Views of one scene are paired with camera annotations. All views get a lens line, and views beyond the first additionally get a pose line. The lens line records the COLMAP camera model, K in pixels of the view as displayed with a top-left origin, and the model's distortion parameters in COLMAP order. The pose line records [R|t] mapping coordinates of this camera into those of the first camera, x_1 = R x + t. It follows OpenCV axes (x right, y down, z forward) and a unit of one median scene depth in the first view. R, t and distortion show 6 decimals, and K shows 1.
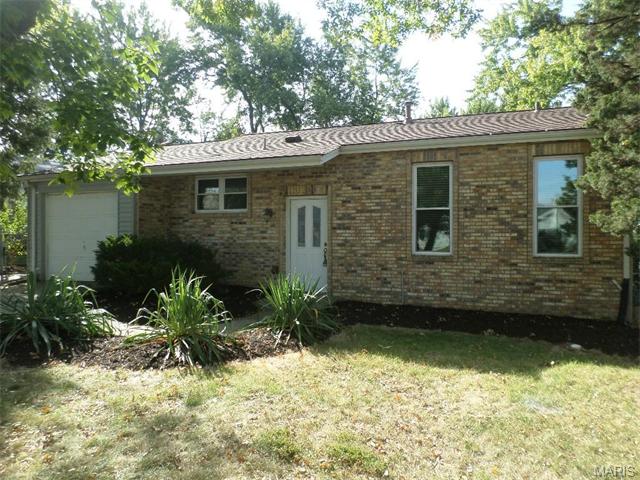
lens RADIAL K [[494.0, 0, 323.1], [0, 494.0, 239.0], [0, 0, 1]] dist [0.003352, -0.006187]
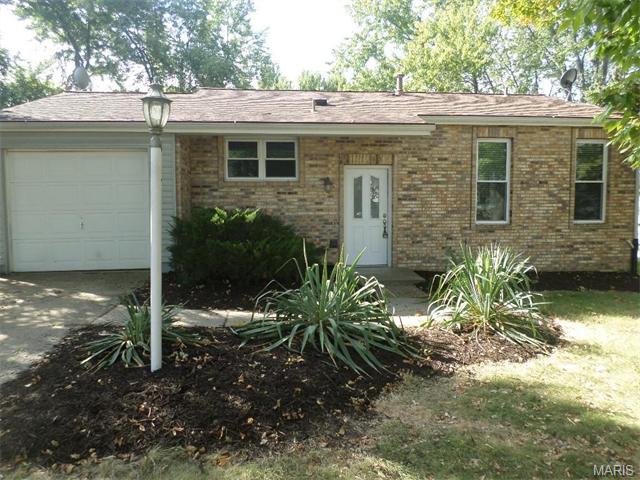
lens RADIAL K [[494.0, 0, 321.6], [0, 494.0, 241.4], [0, 0, 1]] dist [0.003352, -0.006187]
pose [[0.886753, -0.039990, 0.460510, -0.587031], [0.007242, 0.997330, 0.072662, -0.010905], [-0.462186, -0.061098, 0.884676, 0.194350]]
